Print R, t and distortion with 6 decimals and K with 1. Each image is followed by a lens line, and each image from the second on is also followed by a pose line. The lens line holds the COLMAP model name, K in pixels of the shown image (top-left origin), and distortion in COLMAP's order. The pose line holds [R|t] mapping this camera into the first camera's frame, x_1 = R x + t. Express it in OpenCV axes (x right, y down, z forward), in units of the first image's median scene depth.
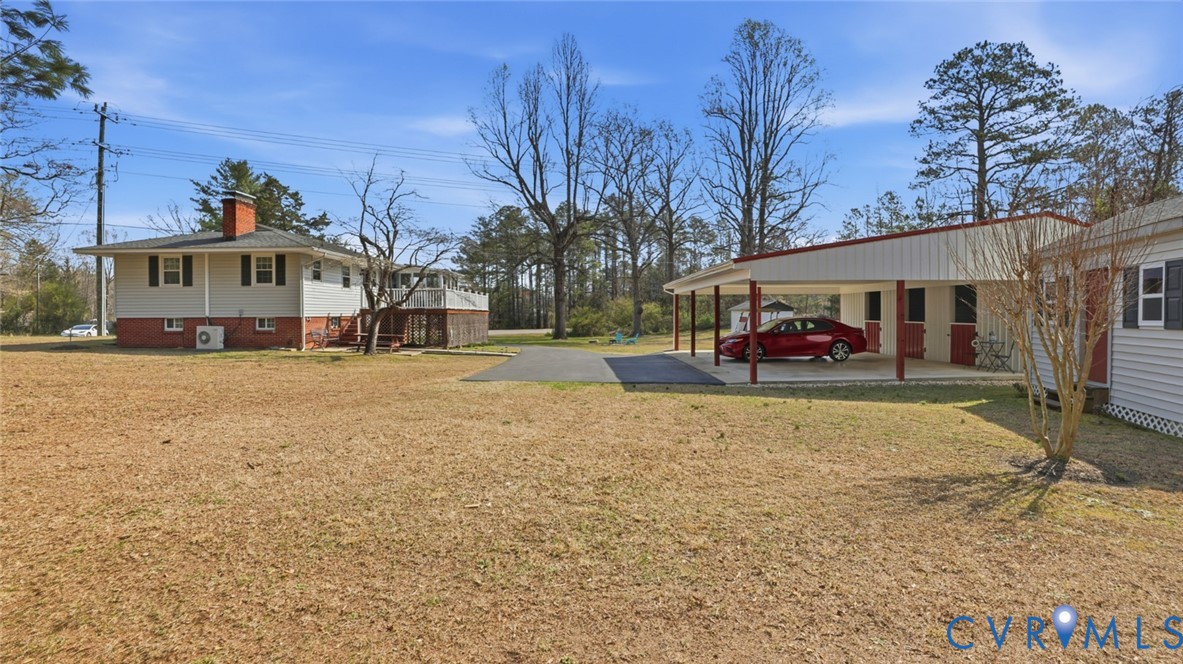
lens RADIAL K [[556.5, 0, 597.6], [0, 556.5, 323.7], [0, 0, 1]] dist [-0.023132, 0.001622]
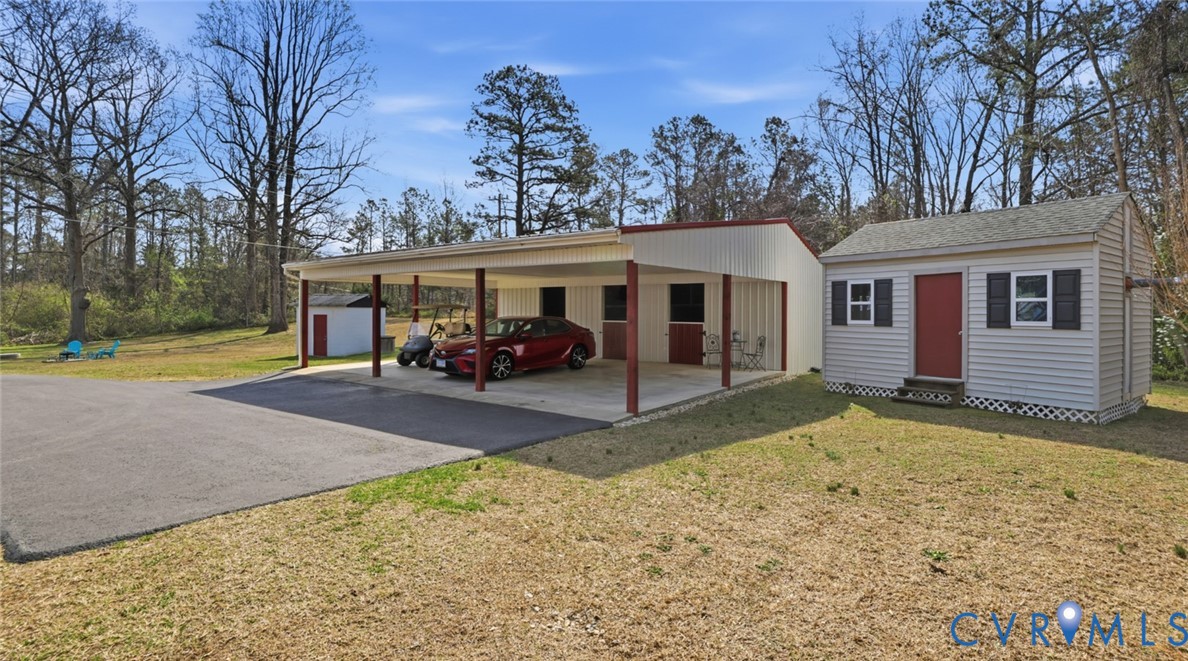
lens RADIAL K [[562.5, 0, 602.9], [0, 562.5, 309.8], [0, 0, 1]] dist [-0.035005, 0.007036]
pose [[0.614438, 0.007026, 0.788934, -0.147338], [0.007837, 0.999857, -0.015009, -0.006220], [-0.788926, 0.015405, 0.614295, 0.327703]]
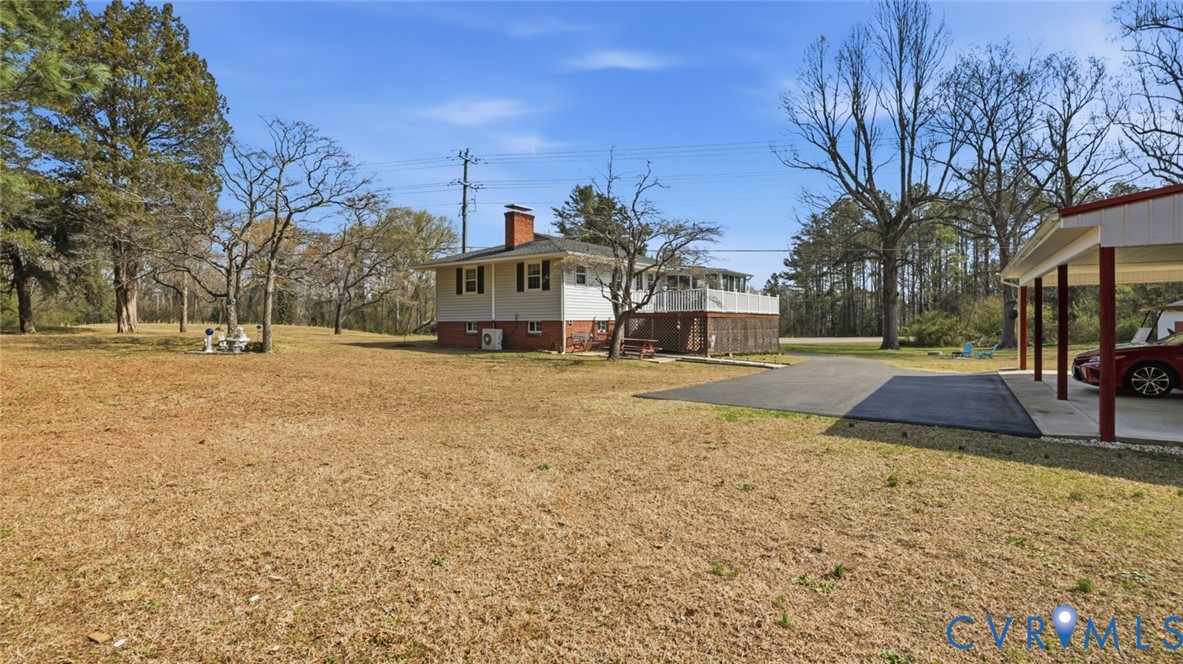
lens RADIAL K [[565.9, 0, 603.8], [0, 565.9, 327.1], [0, 0, 1]] dist [-0.020255, 0.001147]
pose [[0.830983, 0.004609, -0.556279, 0.093750], [-0.007889, 0.999963, -0.003501, 0.002478], [0.556242, 0.007298, 0.830988, 0.151861]]
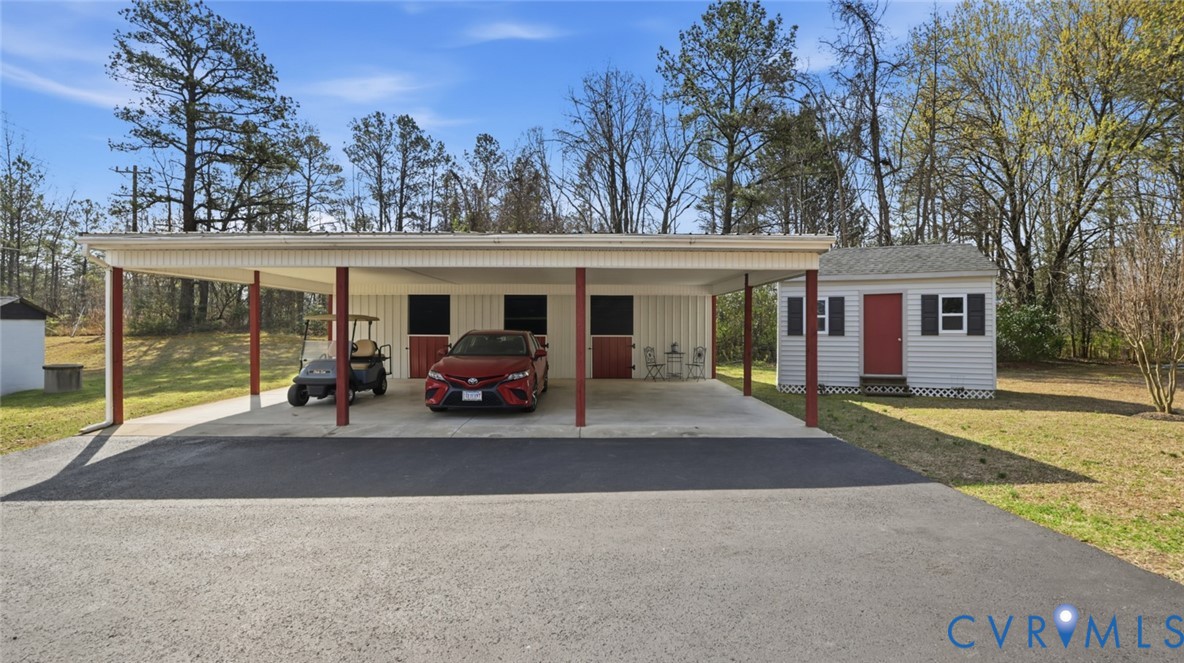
lens RADIAL K [[557.0, 0, 602.8], [0, 557.0, 322.4], [0, 0, 1]] dist [-0.023132, 0.001622]
pose [[0.013936, 0.011494, 0.999837, -0.202964], [0.016491, 0.999795, -0.011724, -0.008236], [-0.999767, 0.016652, 0.013743, 0.658933]]
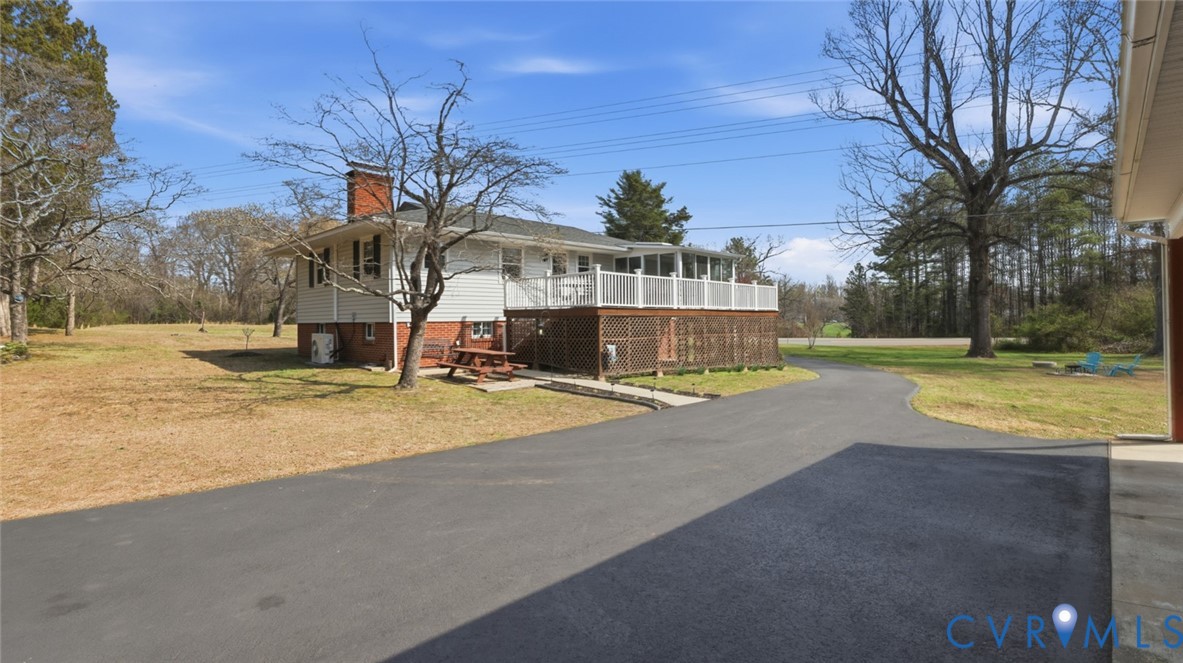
lens RADIAL K [[565.9, 0, 603.7], [0, 565.9, 315.3], [0, 0, 1]] dist [-0.020255, 0.001147]
pose [[0.725166, -0.009035, -0.688515, 0.119998], [-0.005885, 0.999796, -0.019318, -0.007352], [0.688549, 0.018061, 0.724965, 0.578842]]
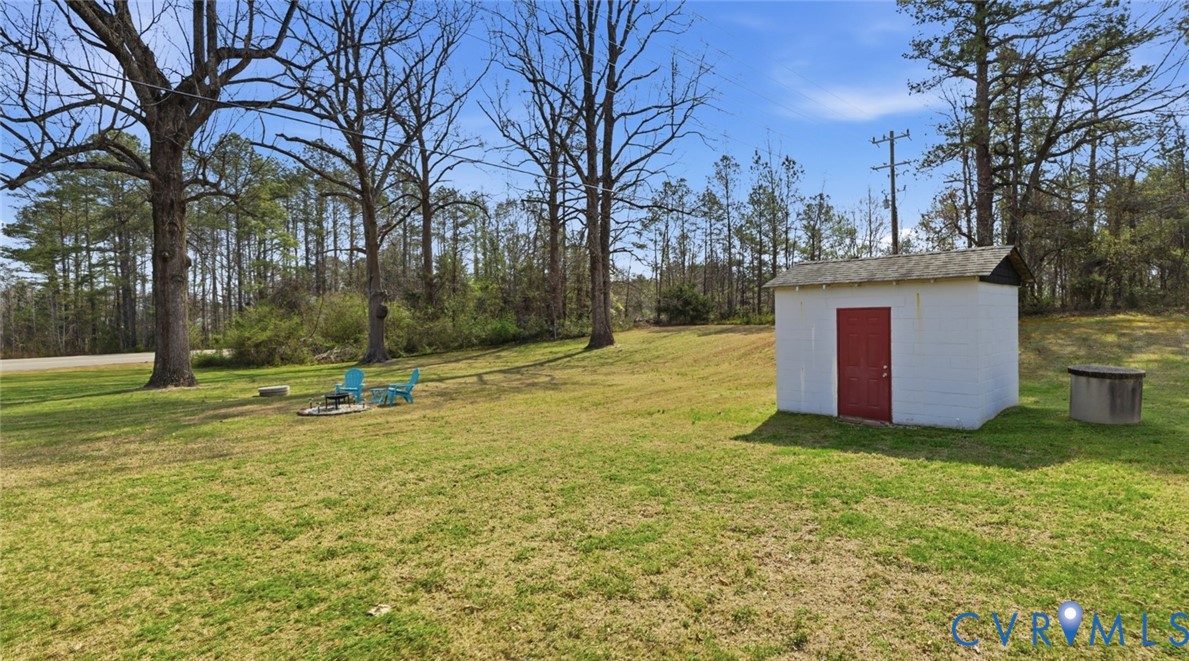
lens RADIAL K [[563.0, 0, 597.3], [0, 563.0, 331.8], [0, 0, 1]] dist [-0.035005, 0.007036]
pose [[0.879664, -0.018868, 0.475222, 0.012517], [0.020983, 0.999779, 0.000854, -0.004144], [-0.475134, 0.009220, 0.879865, 1.166737]]
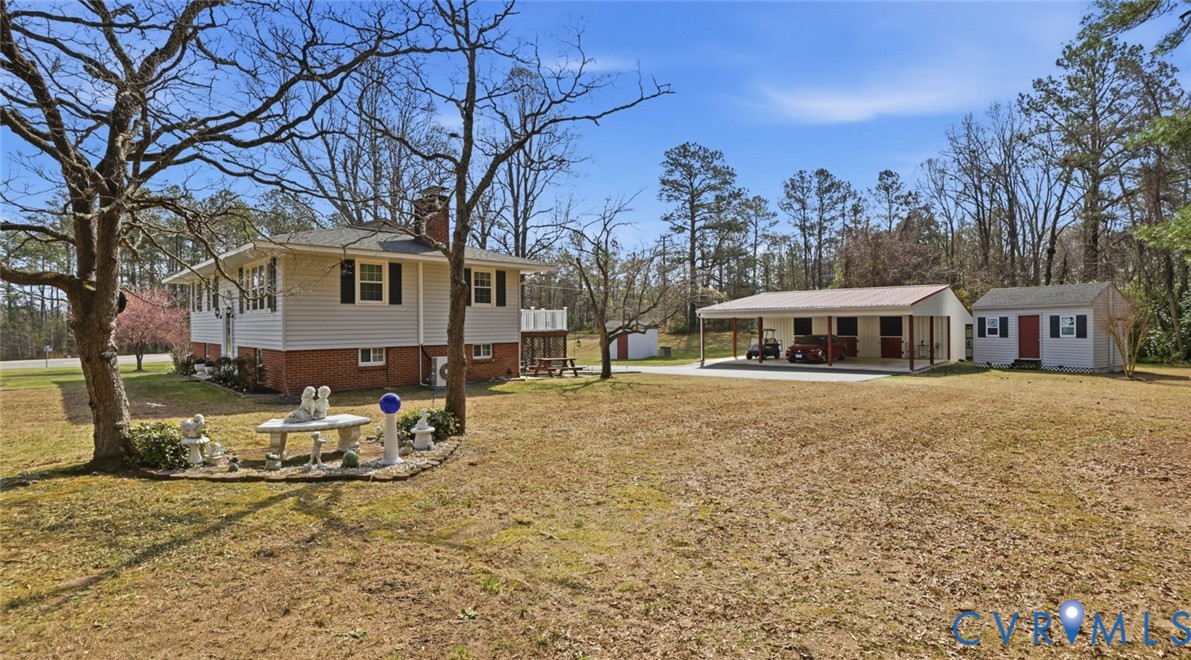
lens RADIAL K [[563.9, 0, 605.8], [0, 563.9, 321.5], [0, 0, 1]] dist [-0.035005, 0.007036]
pose [[0.698410, 0.001174, 0.715697, -0.933678], [0.018699, 0.999627, -0.019887, -0.021254], [-0.715454, 0.027272, 0.698127, 0.231408]]
